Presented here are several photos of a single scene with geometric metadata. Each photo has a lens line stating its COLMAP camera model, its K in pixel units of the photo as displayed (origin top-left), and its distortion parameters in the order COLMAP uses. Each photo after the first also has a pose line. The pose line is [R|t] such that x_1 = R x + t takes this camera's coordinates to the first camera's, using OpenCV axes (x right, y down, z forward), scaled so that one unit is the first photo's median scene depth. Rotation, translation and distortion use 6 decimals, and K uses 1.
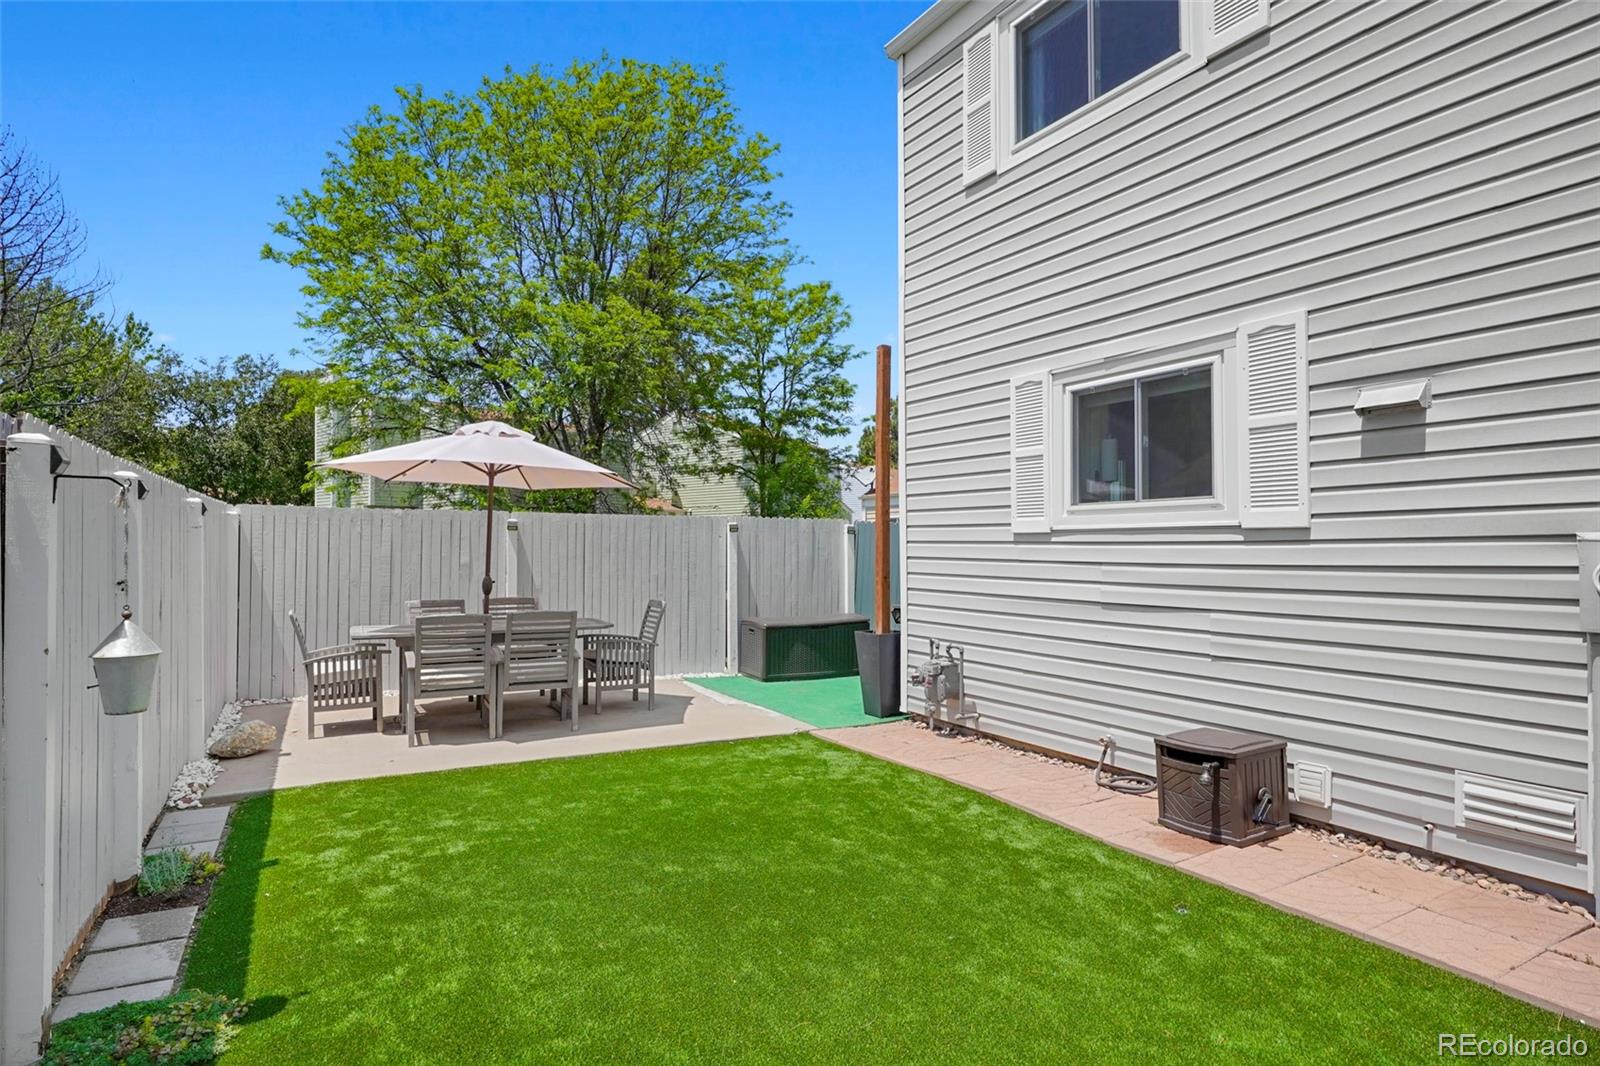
lens RADIAL K [[889.5, 0, 801.9], [0, 889.5, 532.1], [0, 0, 1]] dist [-0.000505, 0.000100]
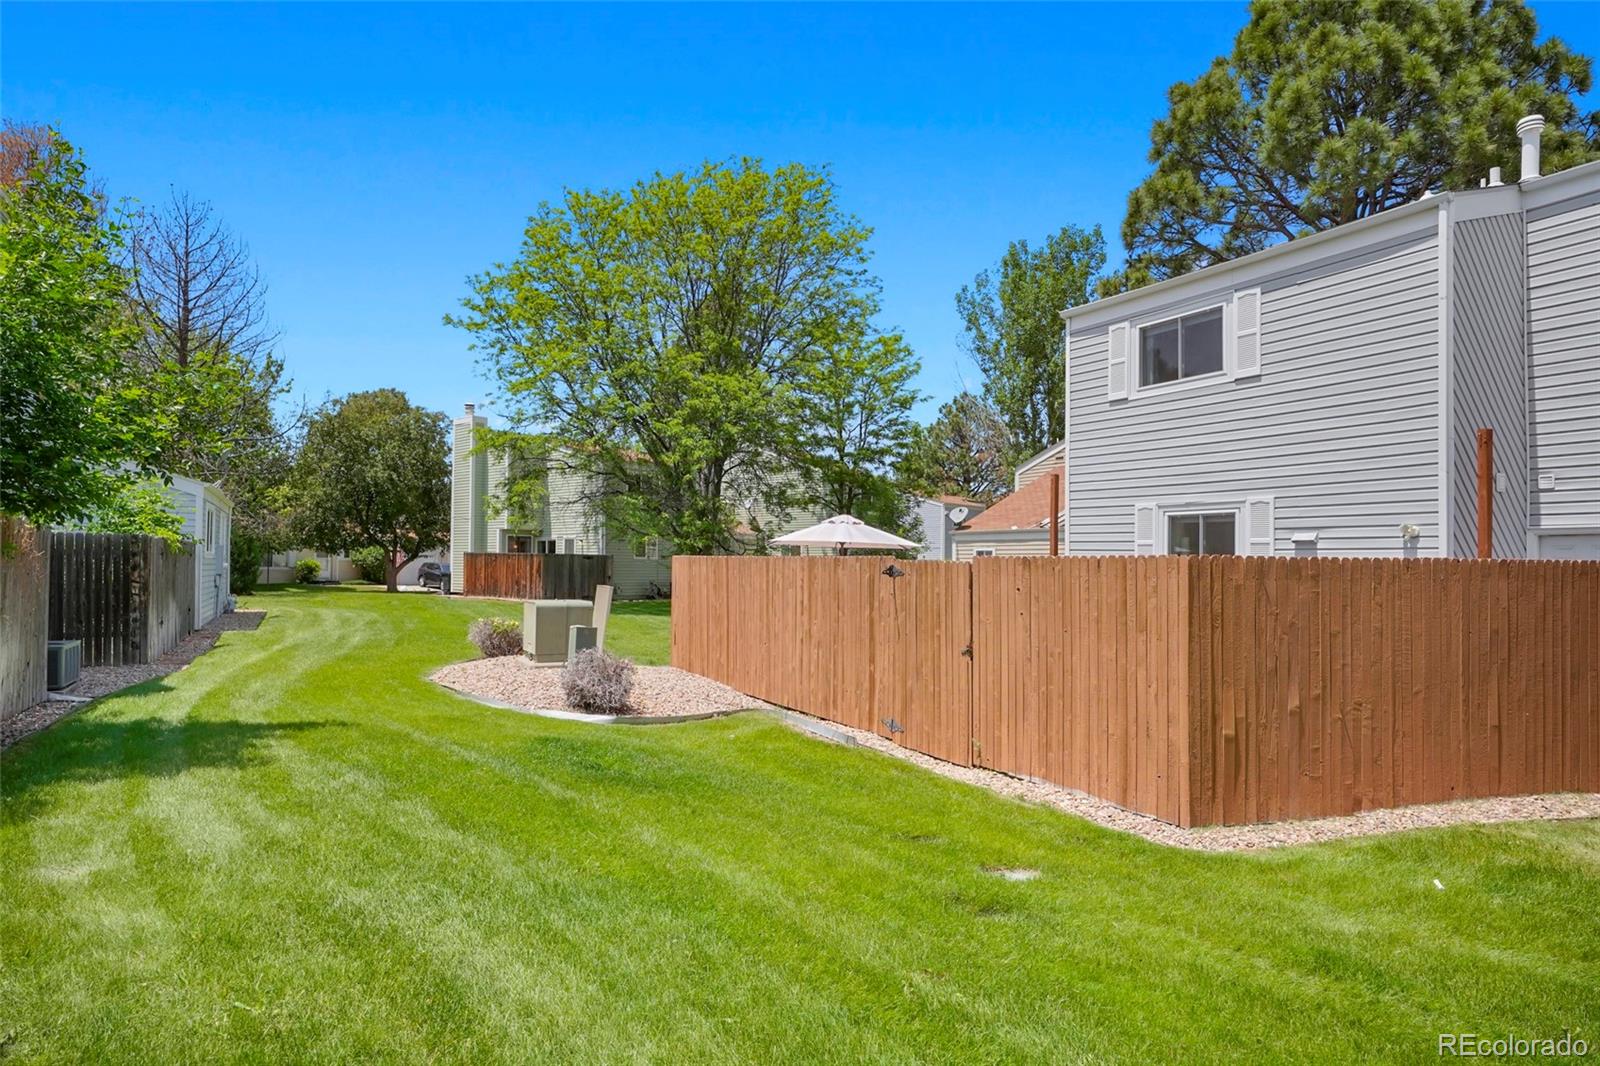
lens RADIAL K [[929.9, 0, 797.4], [0, 929.9, 547.0], [0, 0, 1]] dist [-0.001530, 0.000054]
pose [[0.999796, 0.013166, -0.015337, -0.086281], [-0.013169, 0.999913, -0.000050, -0.011817], [0.015335, 0.000252, 0.999882, -0.193783]]
